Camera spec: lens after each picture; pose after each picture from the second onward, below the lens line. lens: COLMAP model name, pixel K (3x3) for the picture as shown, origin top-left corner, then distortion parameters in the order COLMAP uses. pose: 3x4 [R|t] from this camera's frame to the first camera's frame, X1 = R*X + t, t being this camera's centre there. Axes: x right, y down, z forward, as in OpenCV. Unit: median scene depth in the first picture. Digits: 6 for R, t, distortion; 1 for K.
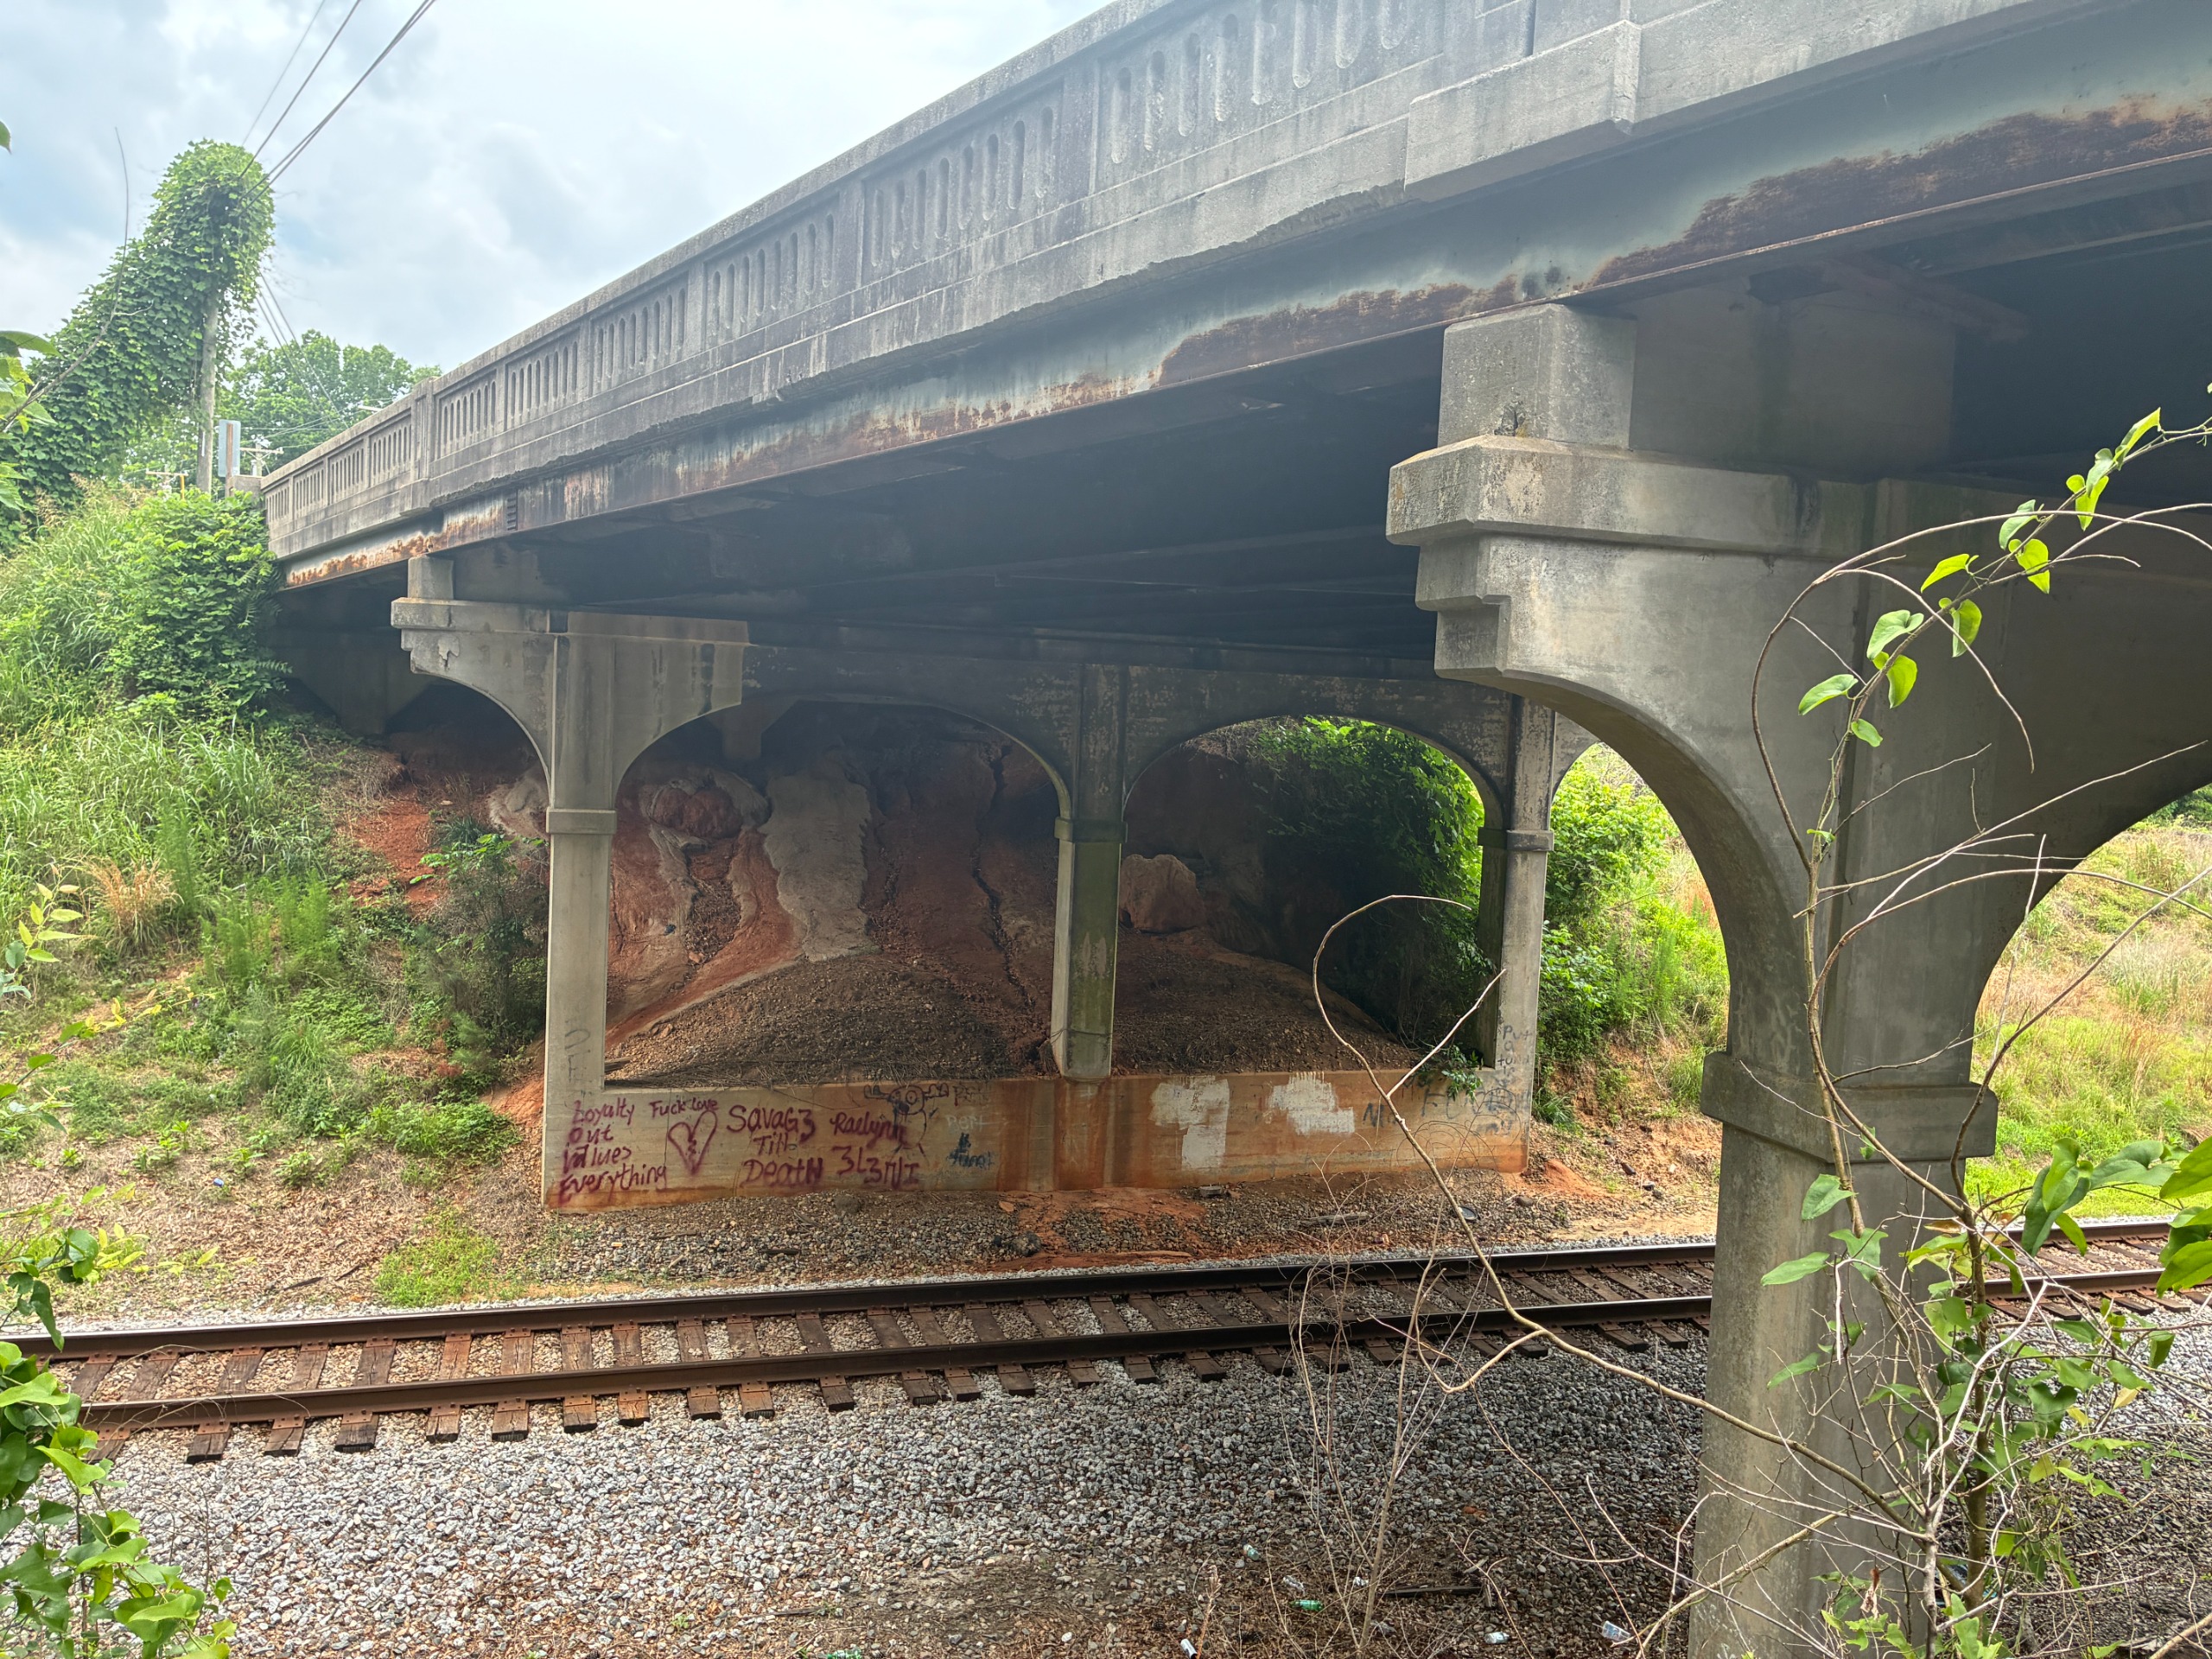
lens RADIAL K [[1676.5, 0, 1122.5], [0, 1676.5, 831.6], [0, 0, 1]] dist [0.044912, -0.052312]
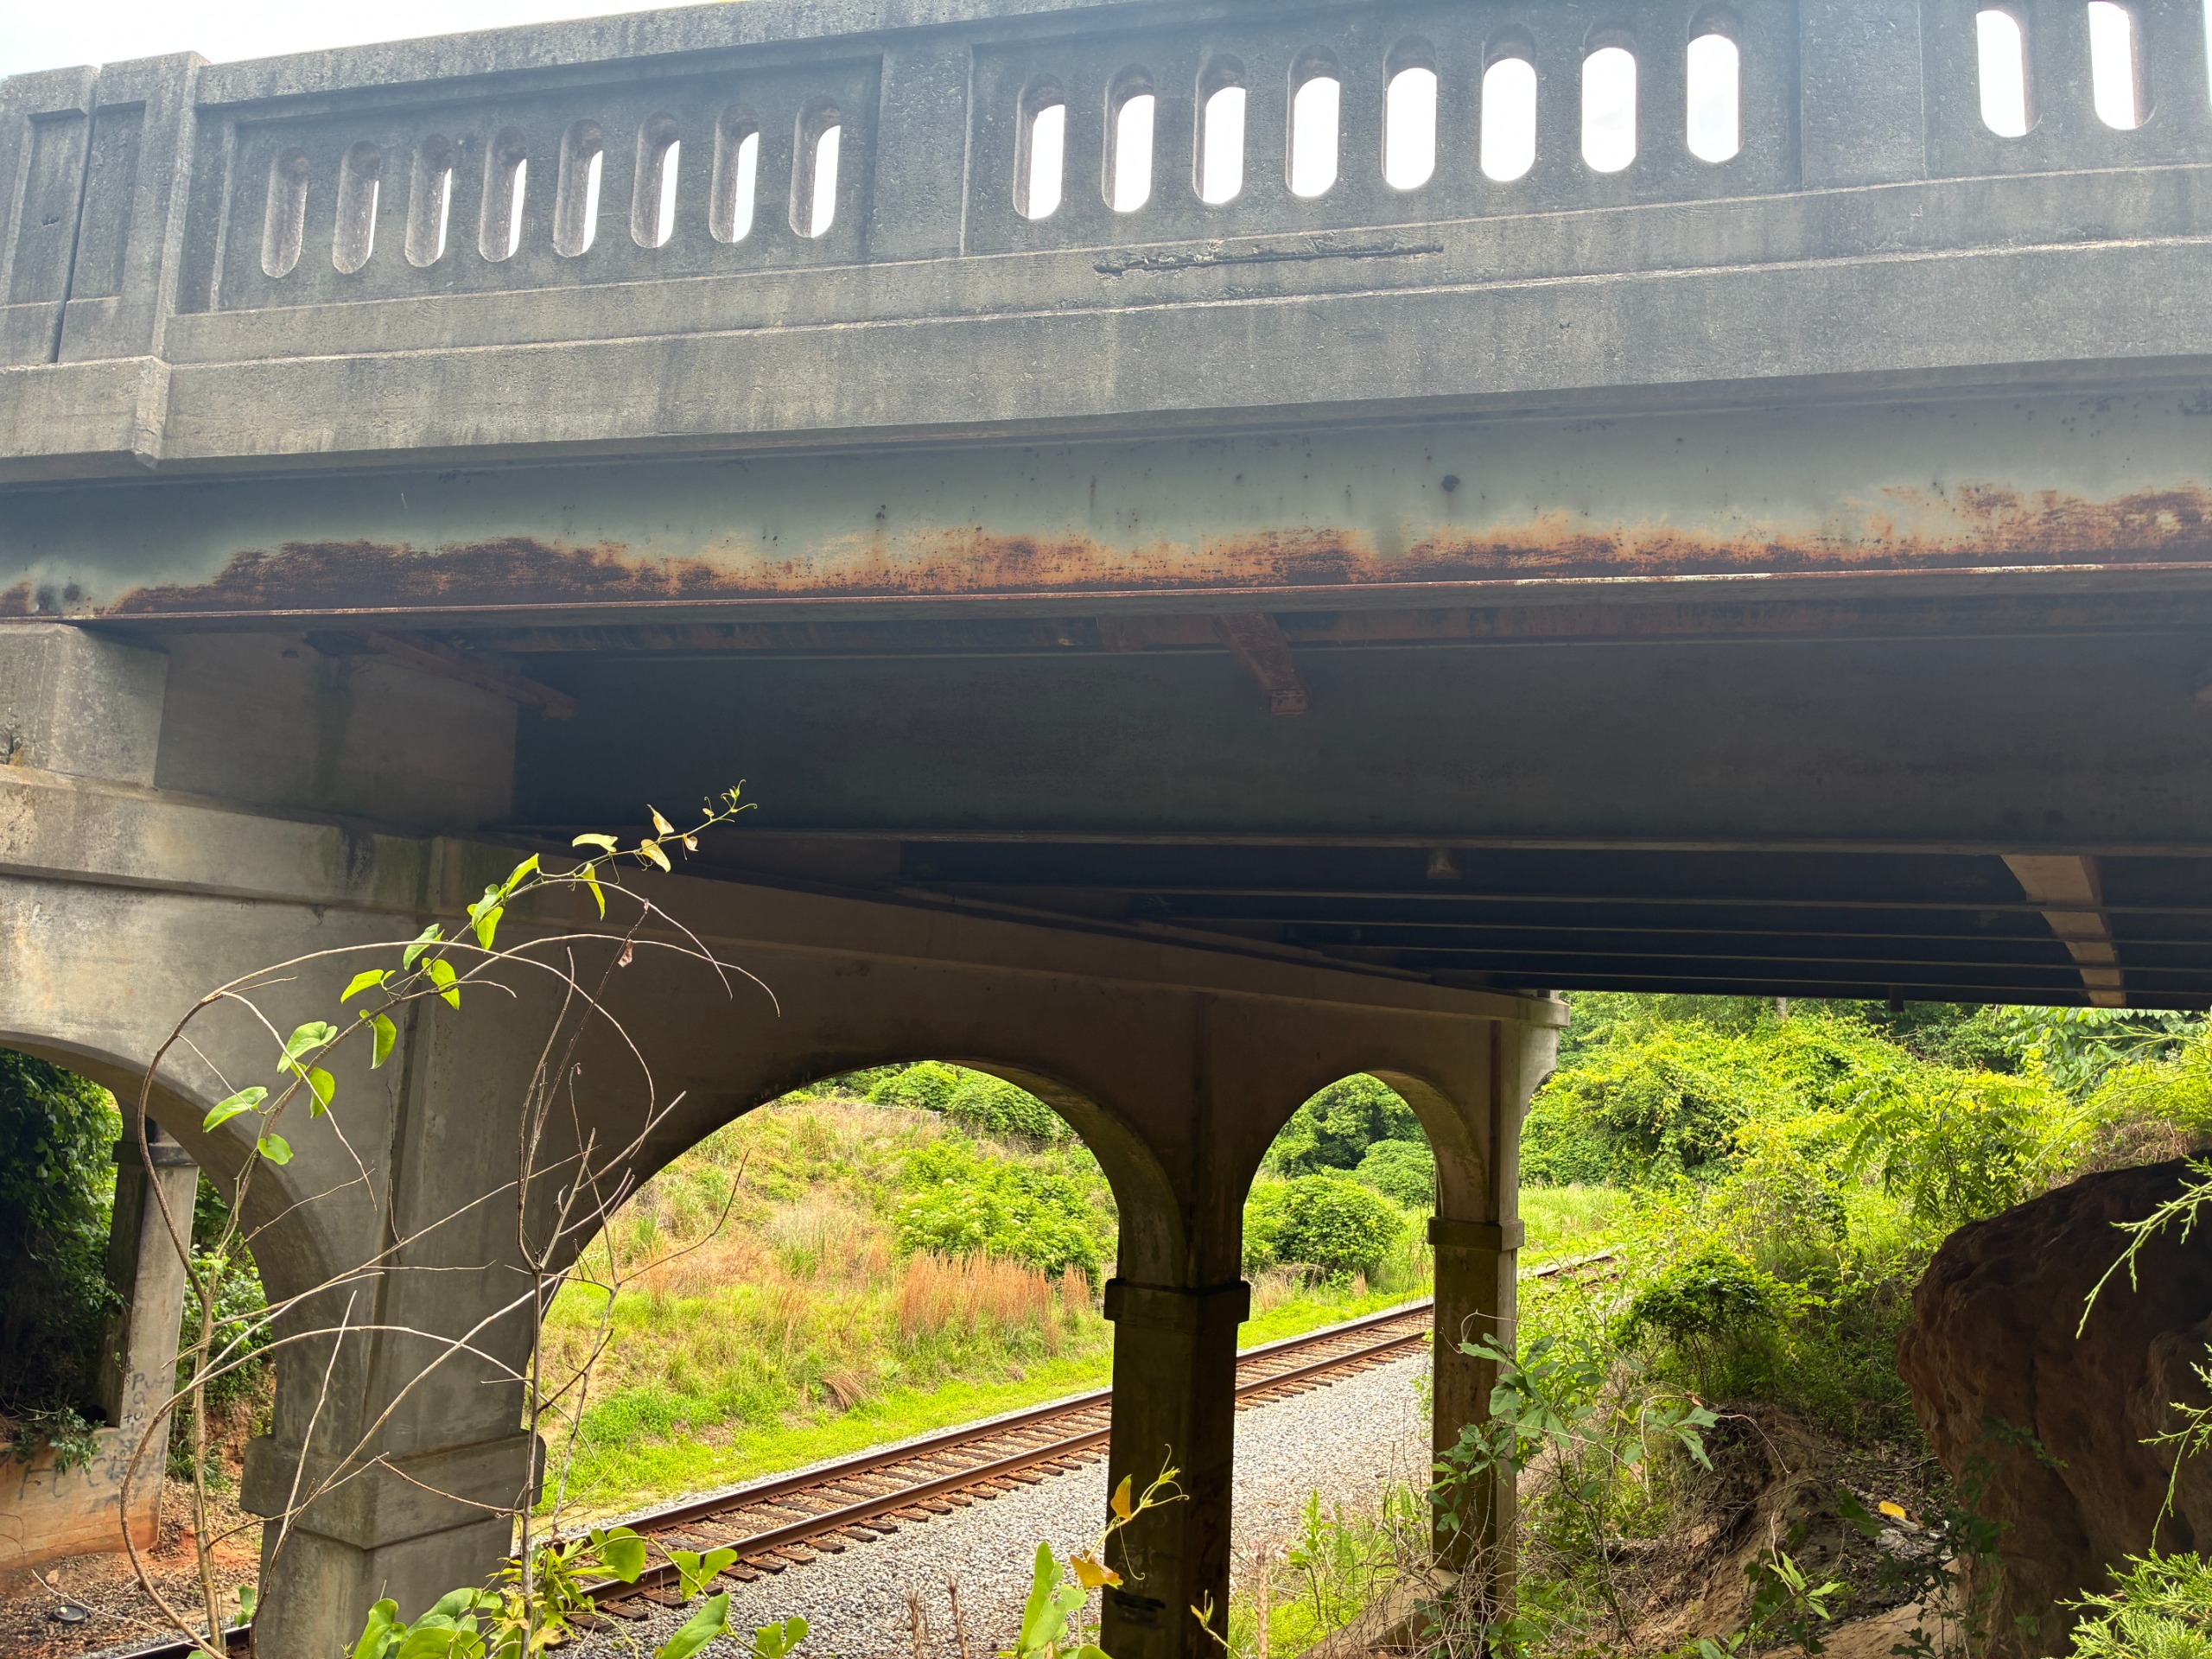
lens RADIAL K [[1676.5, 0, 1111.3], [0, 1676.5, 819.5], [0, 0, 1]] dist [0.044912, -0.052312]
pose [[0.758952, 0.073292, 0.647008, 0.032739], [0.036320, 0.987333, -0.154447, -0.015509], [-0.650132, 0.140717, 0.746677, -0.011136]]
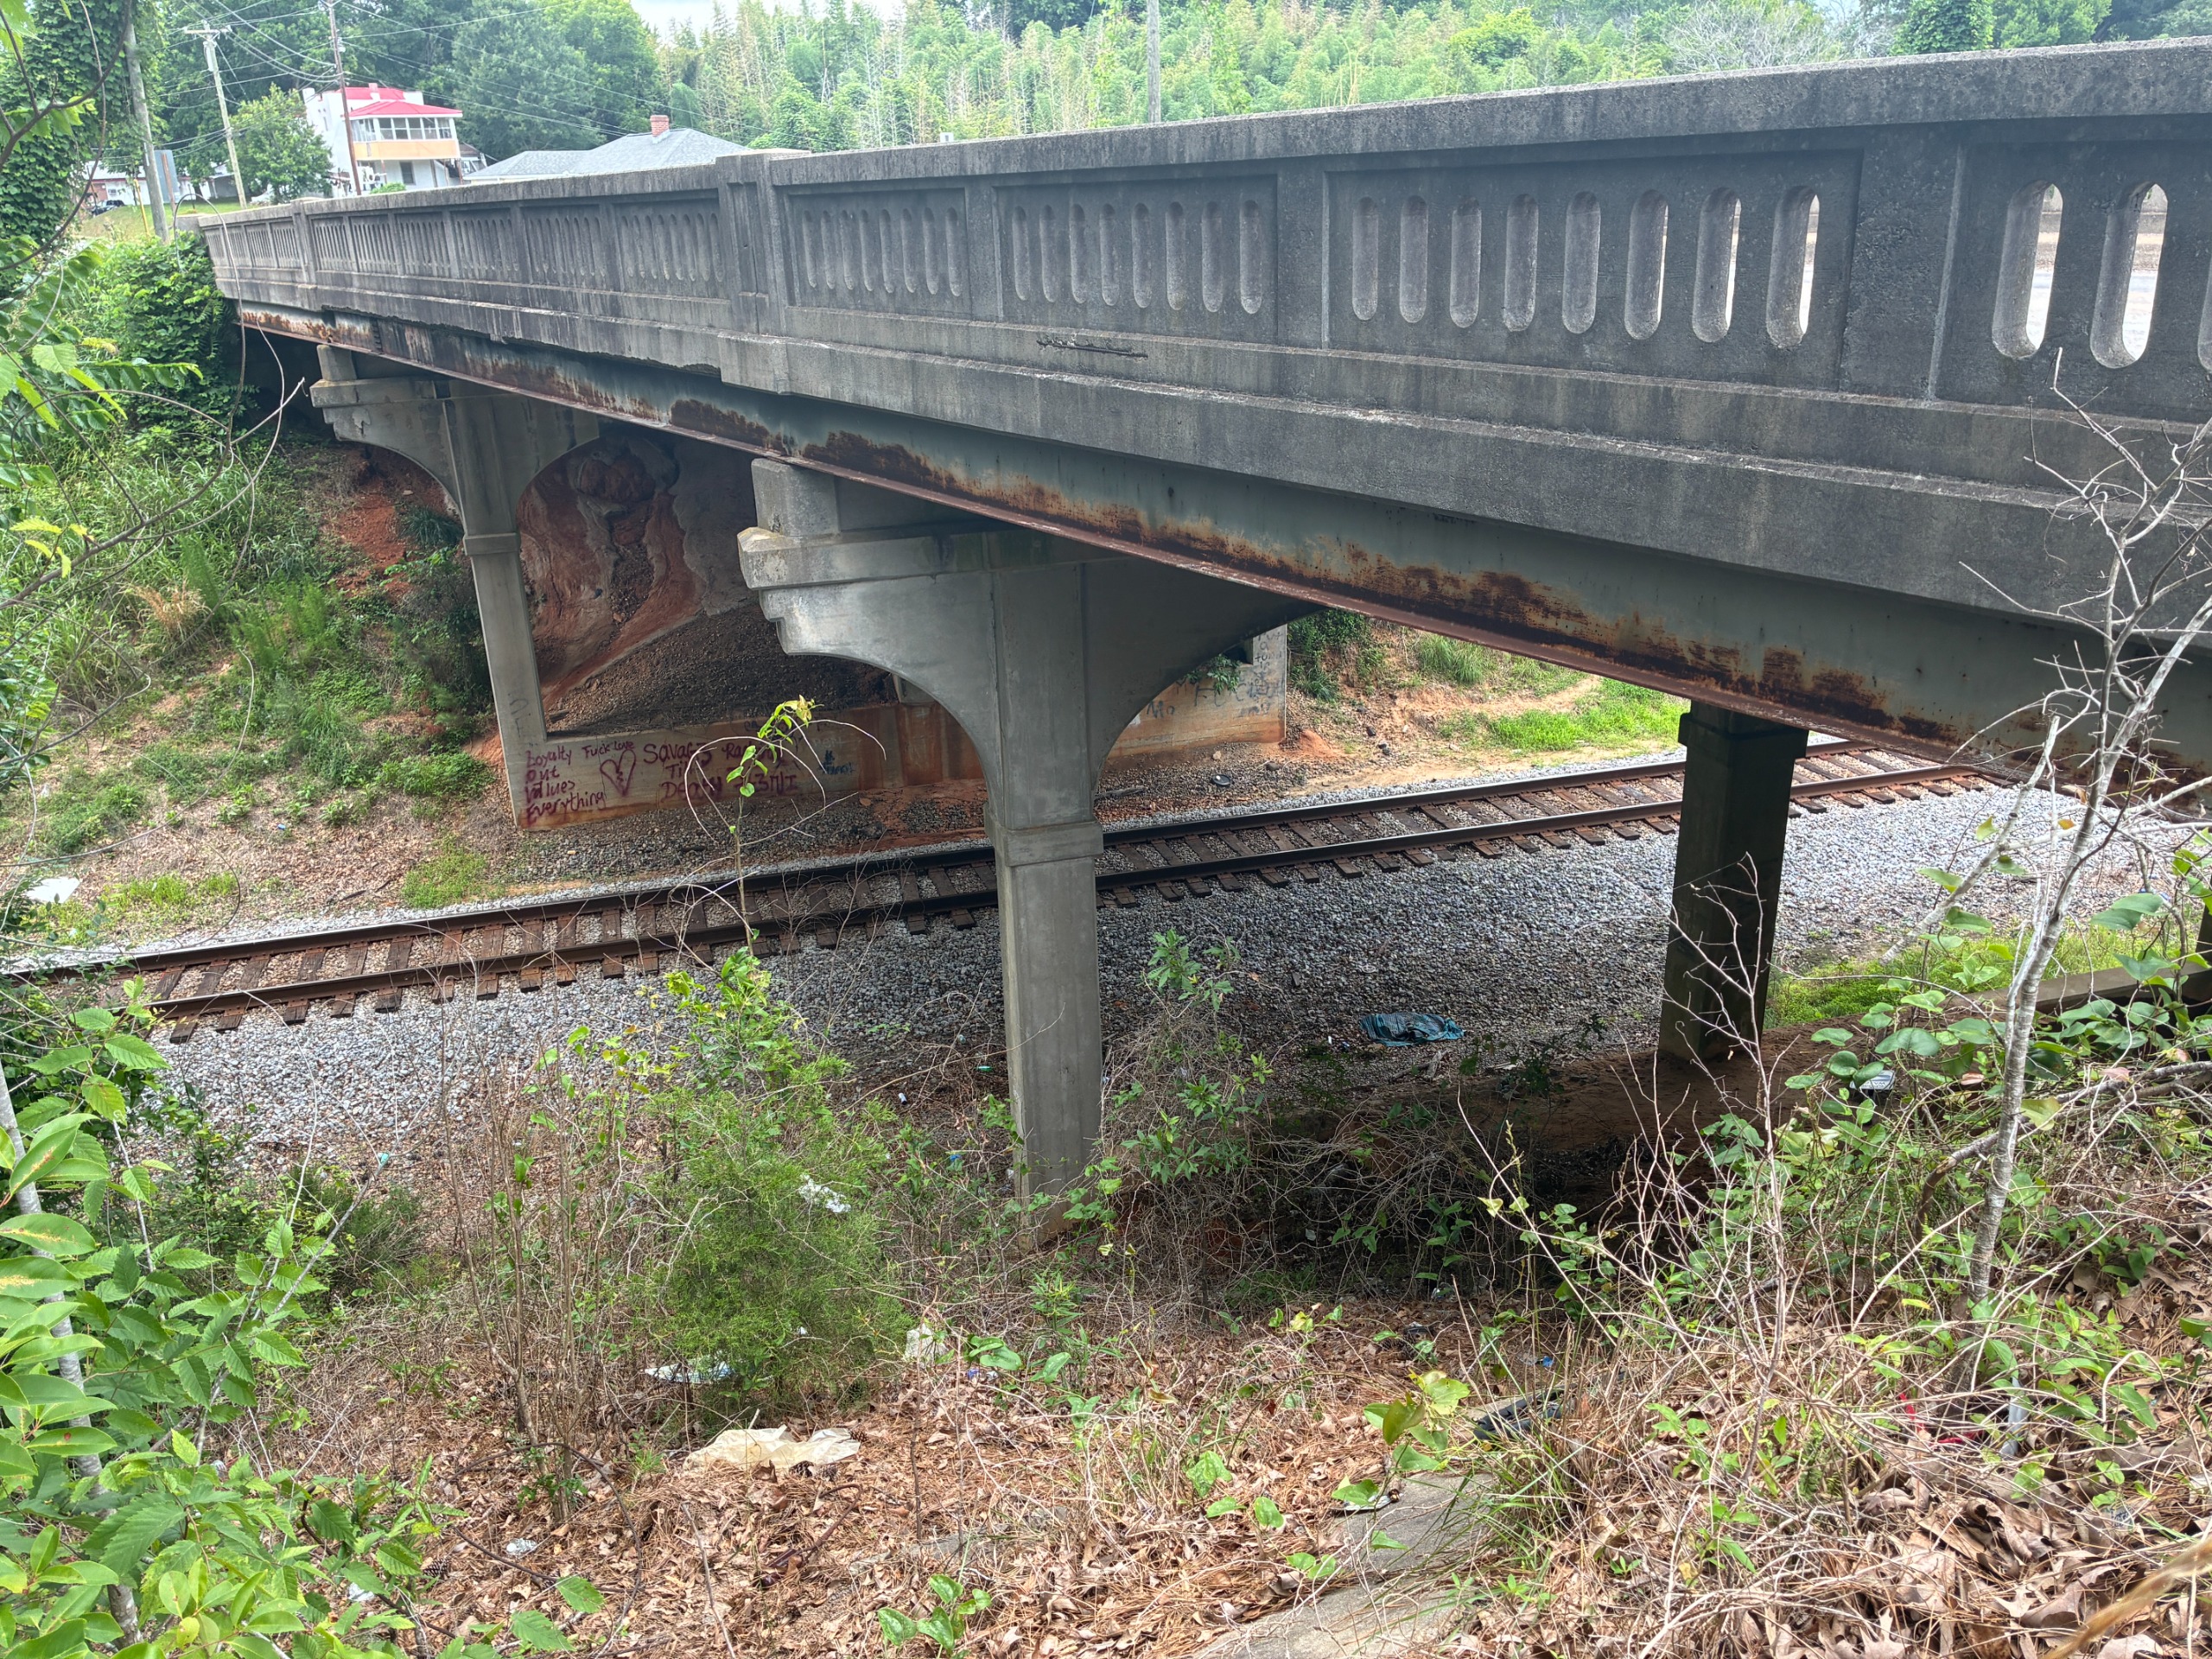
lens RADIAL K [[1676.5, 0, 1118.0], [0, 1676.5, 832.4], [0, 0, 1]] dist [0.044912, -0.052312]
pose [[0.996517, -0.061848, -0.055929, 0.232247], [0.075566, 0.953395, 0.292109, -0.144846], [0.035256, -0.295318, 0.954748, -0.307673]]
